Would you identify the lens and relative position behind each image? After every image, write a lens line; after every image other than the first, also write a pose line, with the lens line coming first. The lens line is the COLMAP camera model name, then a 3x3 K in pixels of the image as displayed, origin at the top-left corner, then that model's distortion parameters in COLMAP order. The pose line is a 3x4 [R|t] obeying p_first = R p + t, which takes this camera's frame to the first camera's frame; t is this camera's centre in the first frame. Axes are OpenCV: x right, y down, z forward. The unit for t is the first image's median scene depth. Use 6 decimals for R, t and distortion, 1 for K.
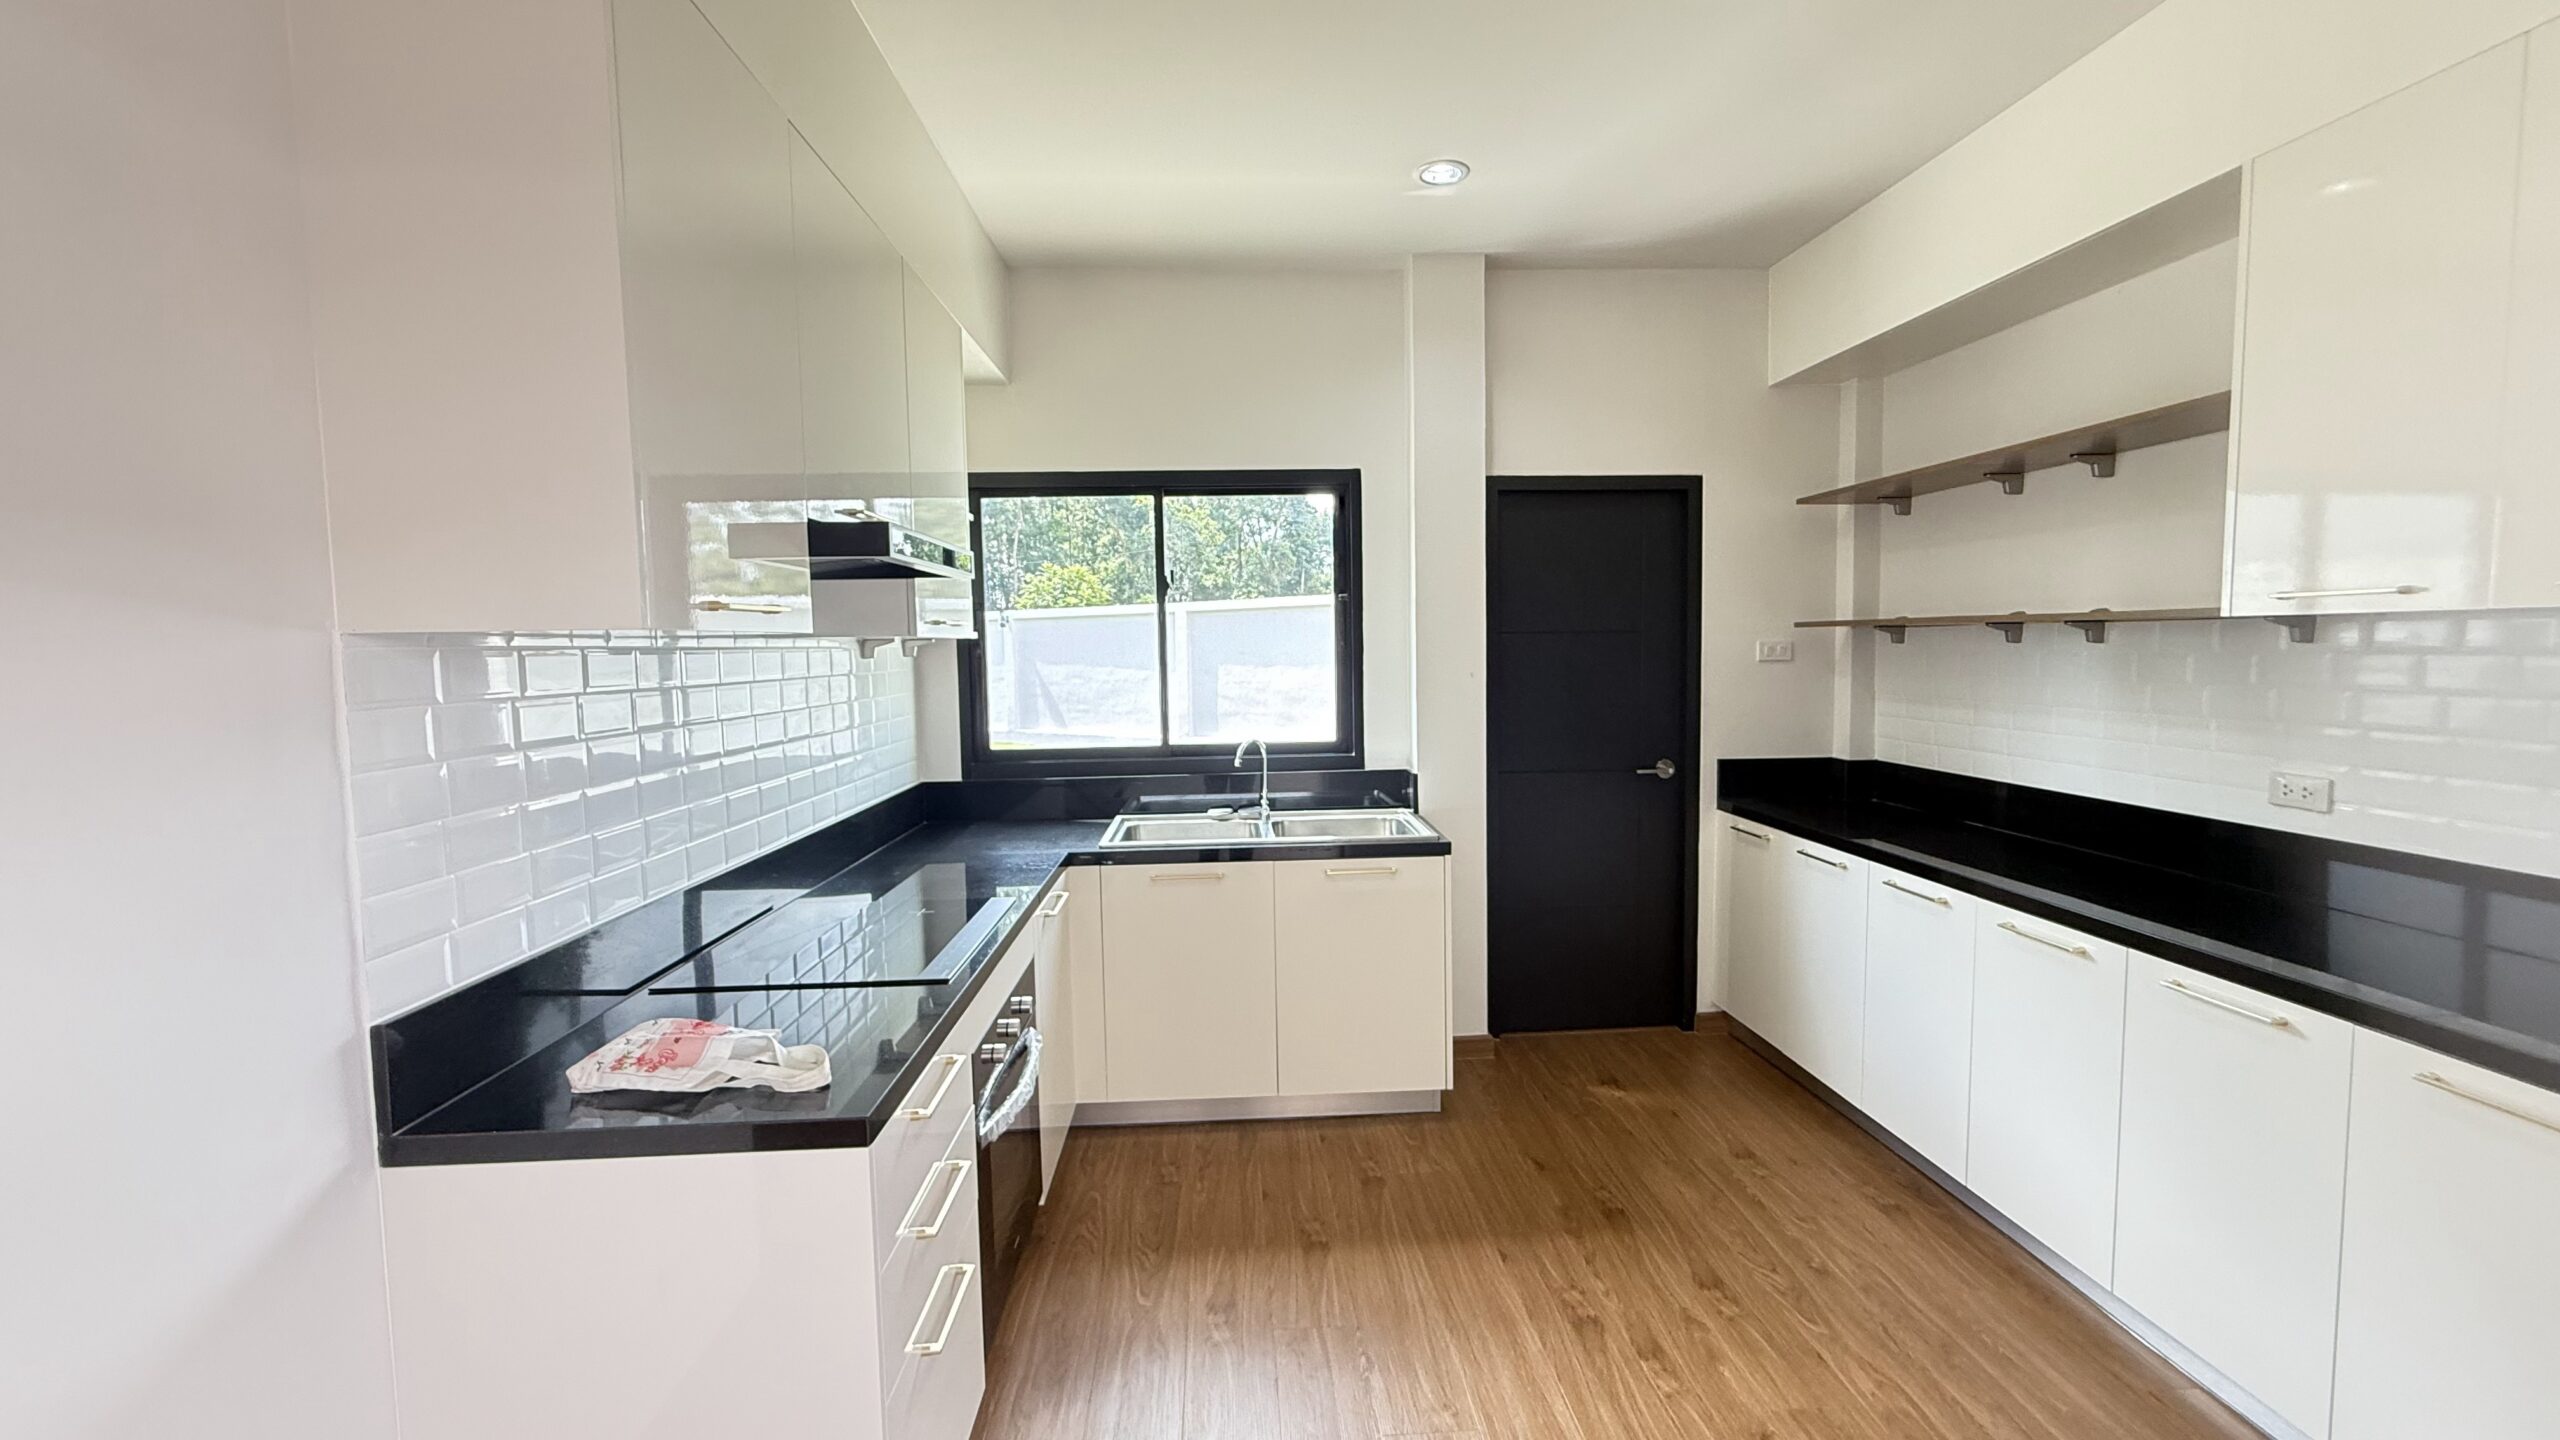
lens RADIAL K [[1019.1, 0, 1280.0], [0, 1019.1, 720.0], [0, 0, 1]] dist [-0.004664, -0.000512]
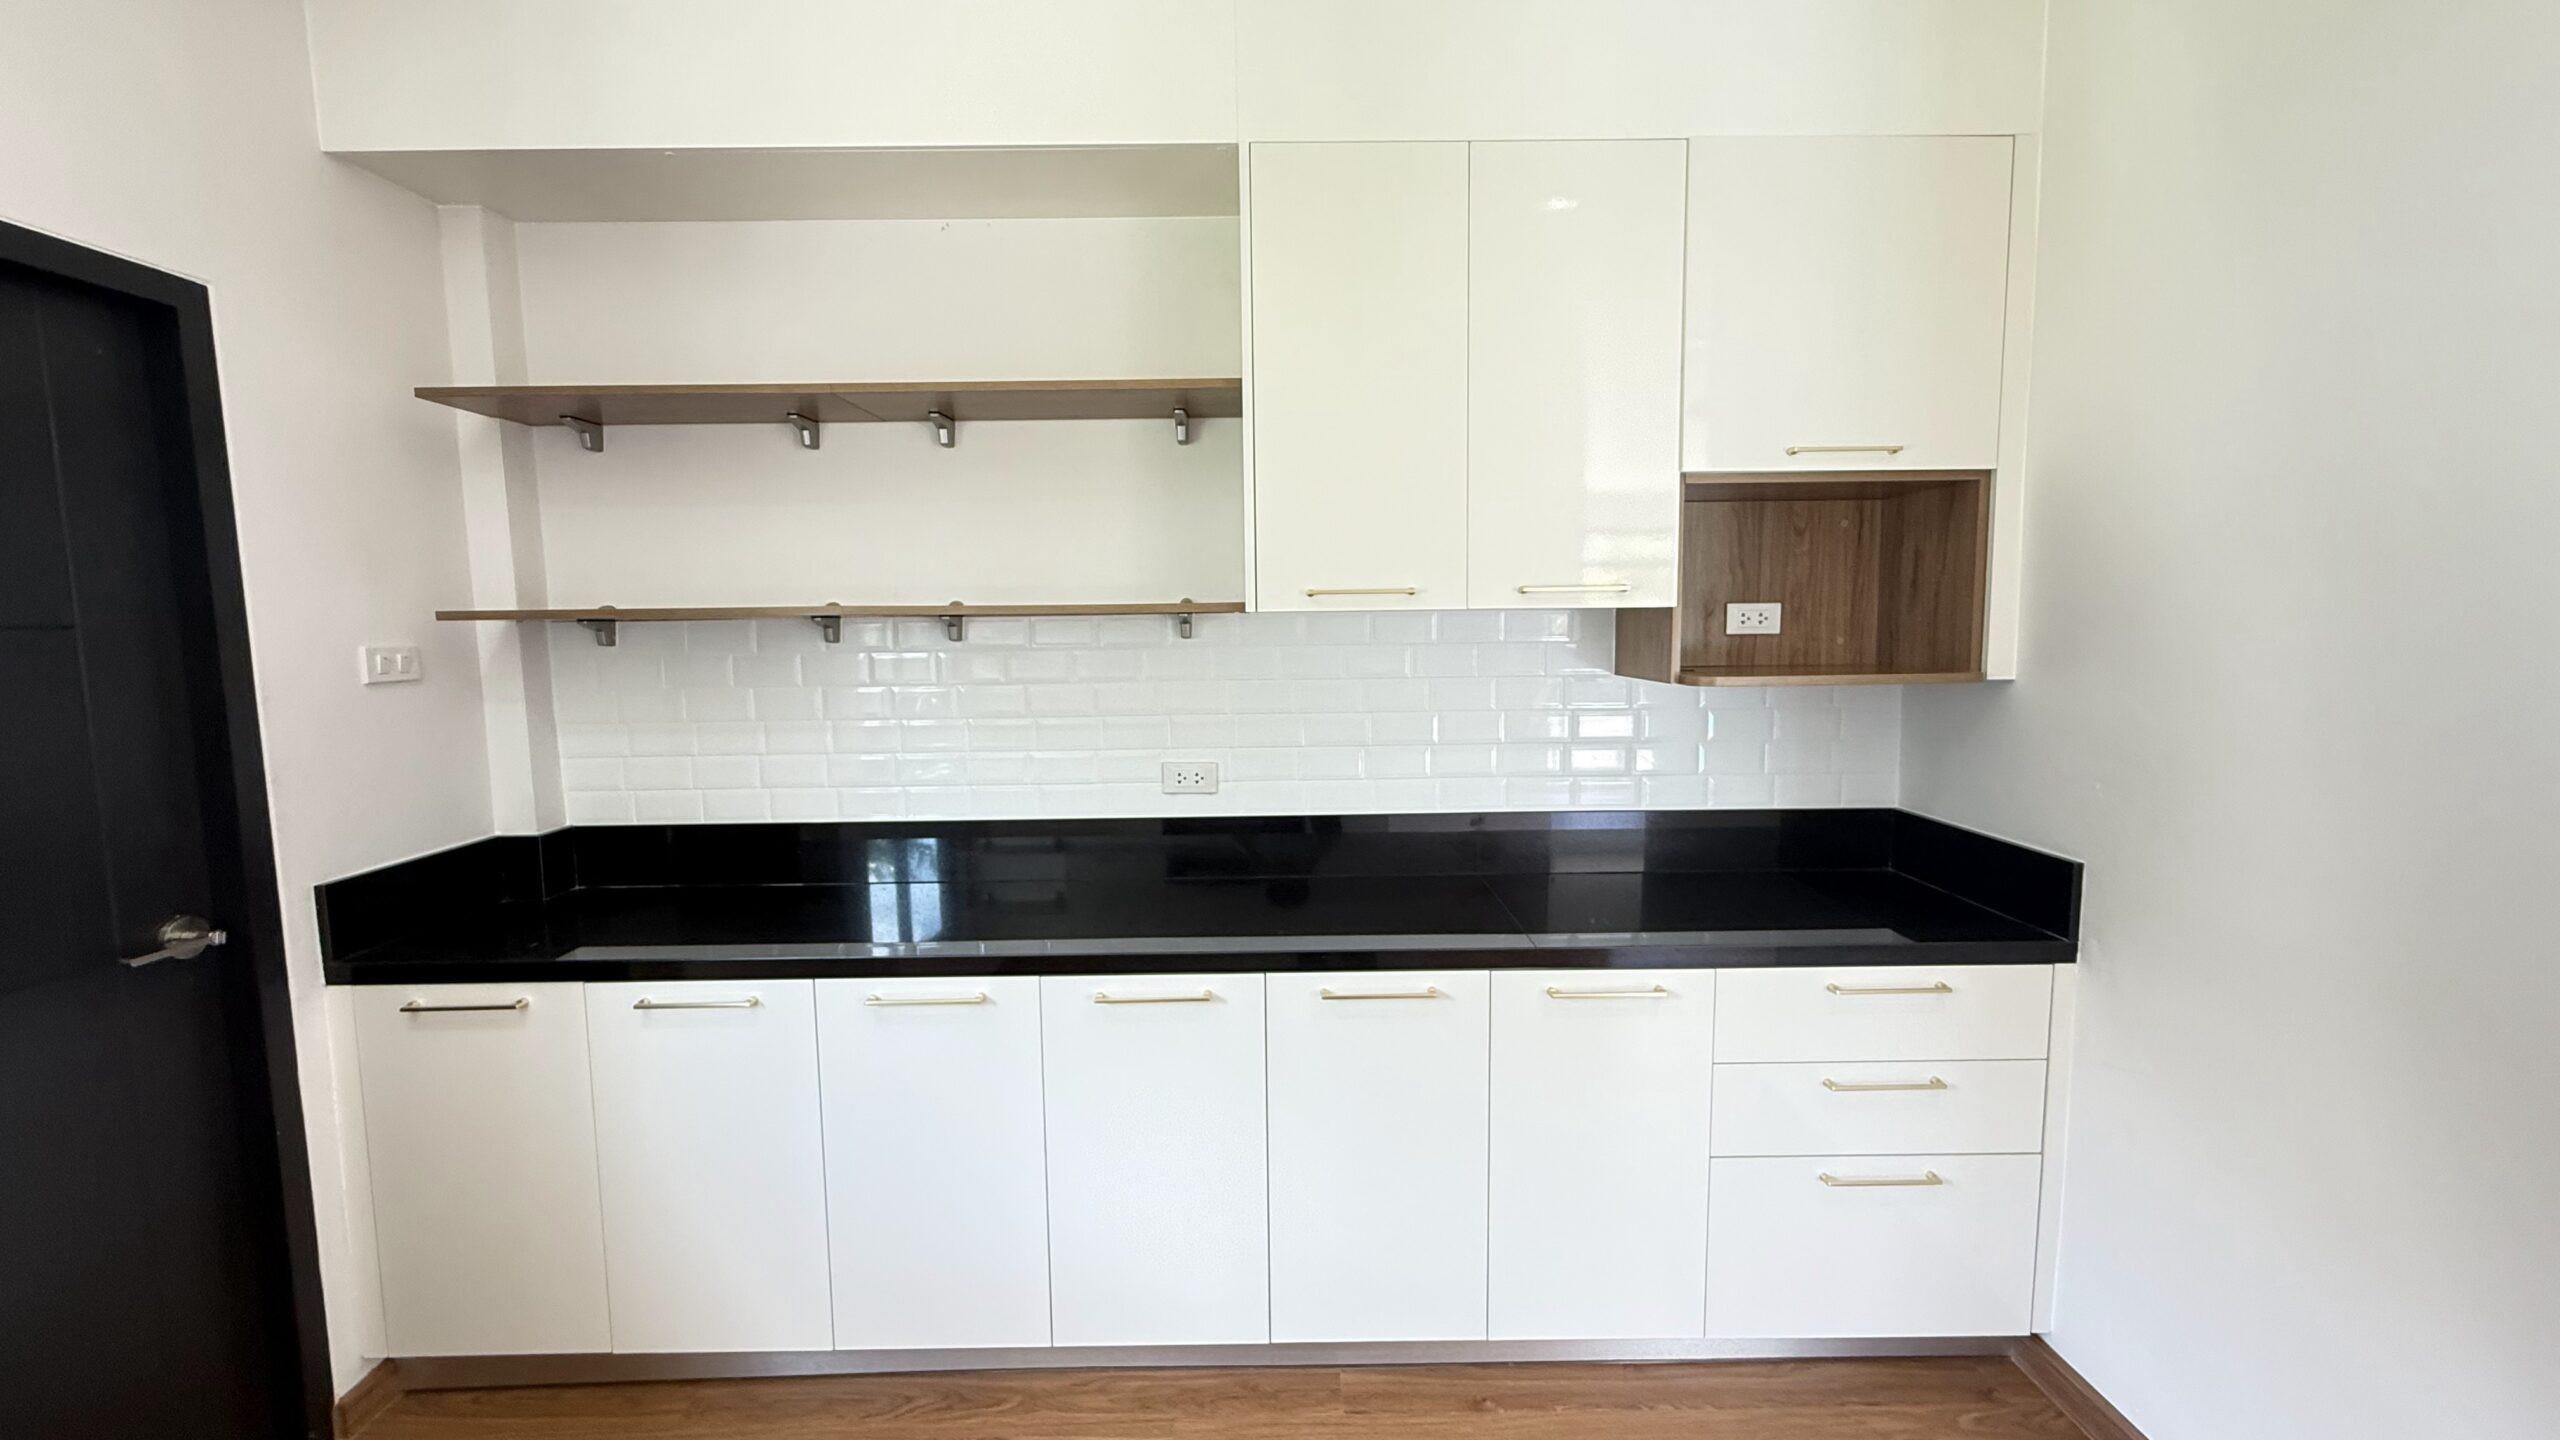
lens RADIAL K [[1019.1, 0, 1280.0], [0, 1019.1, 720.0], [0, 0, 1]] dist [-0.004664, -0.000512]
pose [[0.049413, -0.082217, 0.995389, -0.029675], [0.088600, 0.993038, 0.077625, -0.039369], [-0.994841, 0.084356, 0.056353, 0.515796]]
